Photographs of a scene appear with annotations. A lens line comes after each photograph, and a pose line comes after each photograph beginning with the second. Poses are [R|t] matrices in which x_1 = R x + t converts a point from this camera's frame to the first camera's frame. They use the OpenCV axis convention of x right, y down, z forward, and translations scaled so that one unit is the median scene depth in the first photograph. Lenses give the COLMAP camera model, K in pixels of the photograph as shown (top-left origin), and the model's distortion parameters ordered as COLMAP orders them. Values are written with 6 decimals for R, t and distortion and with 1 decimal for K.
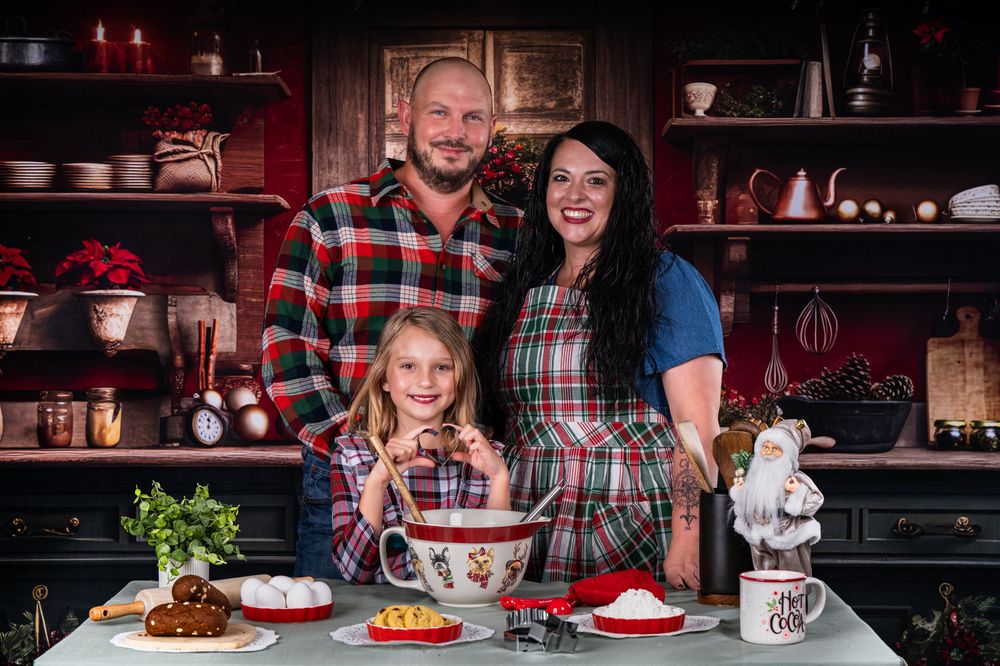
lens RADIAL K [[2006.3, 0, 500.0], [0, 2006.3, 333.0], [0, 0, 1]] dist [-0.012887, 0.095059]
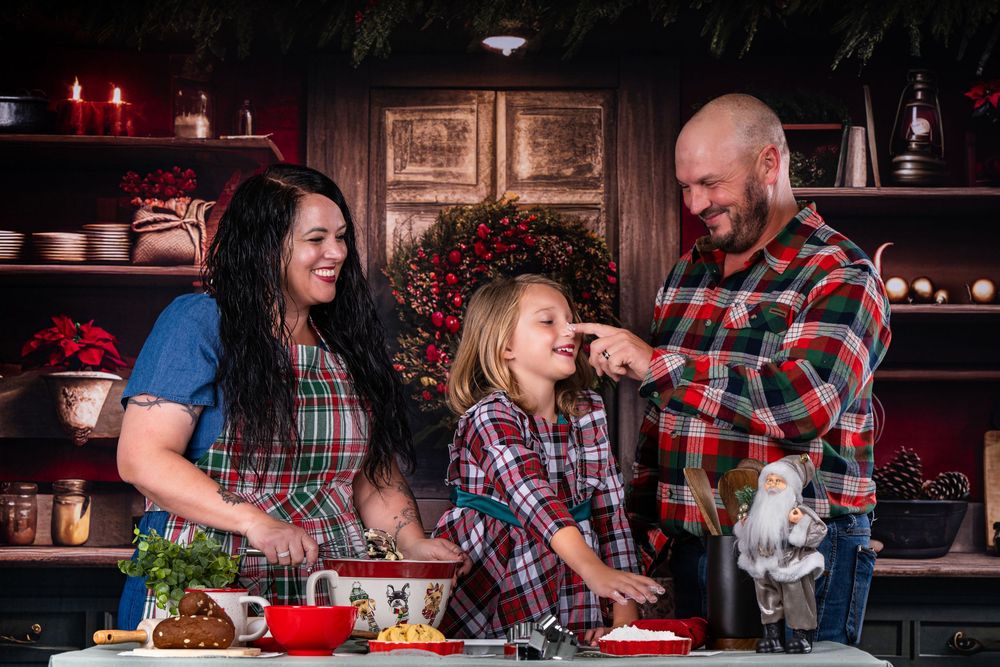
lens RADIAL K [[2888.2, 0, 492.4], [0, 2888.2, 336.0], [0, 0, 1]] dist [0.012420, 0.028825]
pose [[0.999889, 0.005953, -0.013655, 0.009354], [-0.007161, 0.995898, -0.090196, 0.079081], [0.013062, 0.090284, 0.995830, -0.301128]]
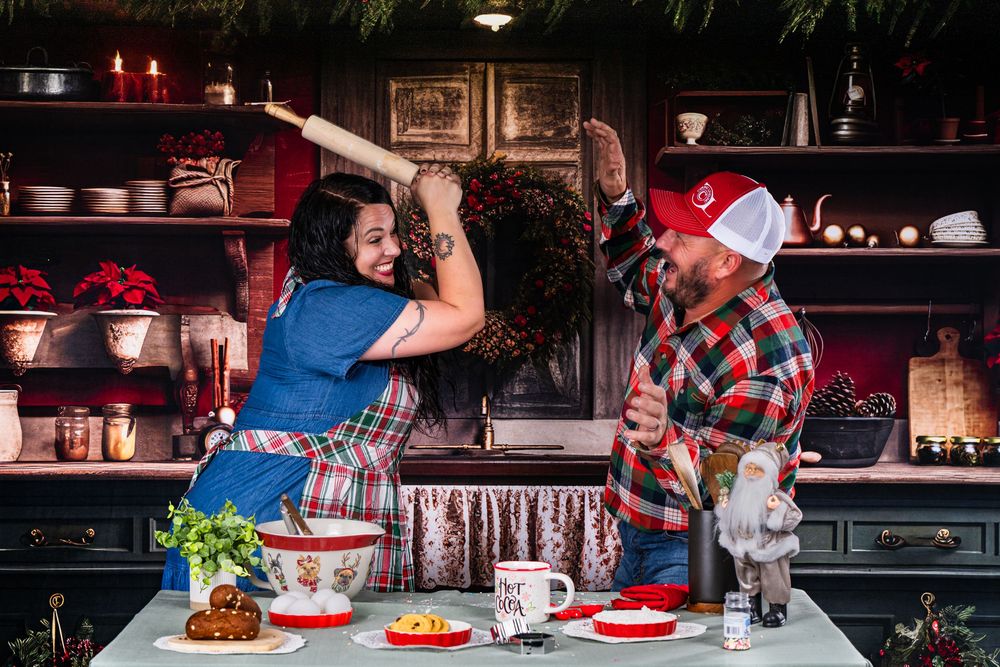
lens RADIAL K [[2156.0, 0, 498.6], [0, 2156.0, 284.6], [0, 0, 1]] dist [-0.004695, 0.064837]
pose [[0.999977, 0.002190, 0.006484, -0.008064], [-0.002075, 0.999841, -0.017707, -0.015104], [-0.006522, 0.017693, 0.999822, -0.121741]]
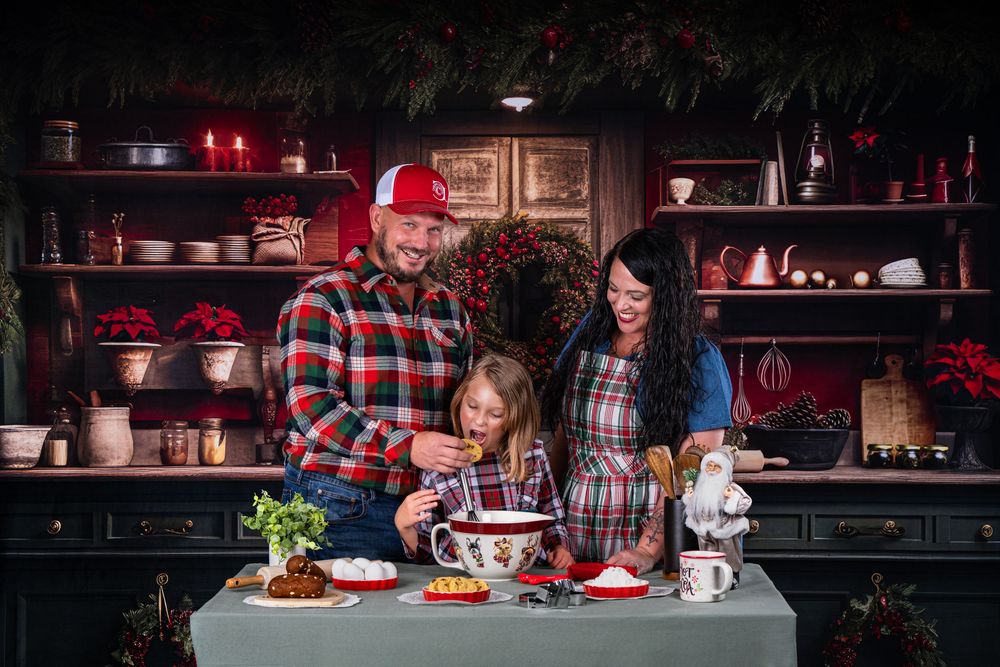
lens RADIAL K [[2006.7, 0, 503.2], [0, 2006.7, 348.7], [0, 0, 1]] dist [-0.003837, 0.034580]
pose [[0.999817, -0.000145, -0.019152, 0.011383], [0.000120, 0.999999, -0.001315, -0.015293], [0.019152, 0.001313, 0.999816, -0.270103]]
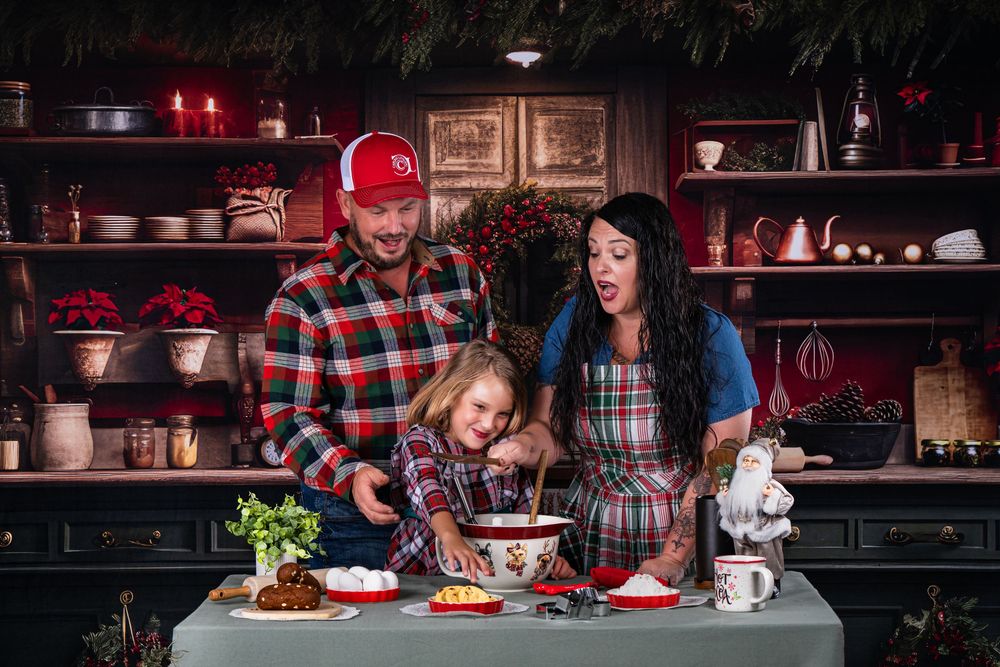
lens RADIAL K [[2351.6, 0, 485.7], [0, 2351.6, 309.9], [0, 0, 1]] dist [-0.006197, -0.030658]
pose [[0.999745, -0.007138, -0.021429, 0.001989], [0.006813, 0.999861, -0.015185, -0.010806], [0.021535, 0.015035, 0.999655, -0.320667]]
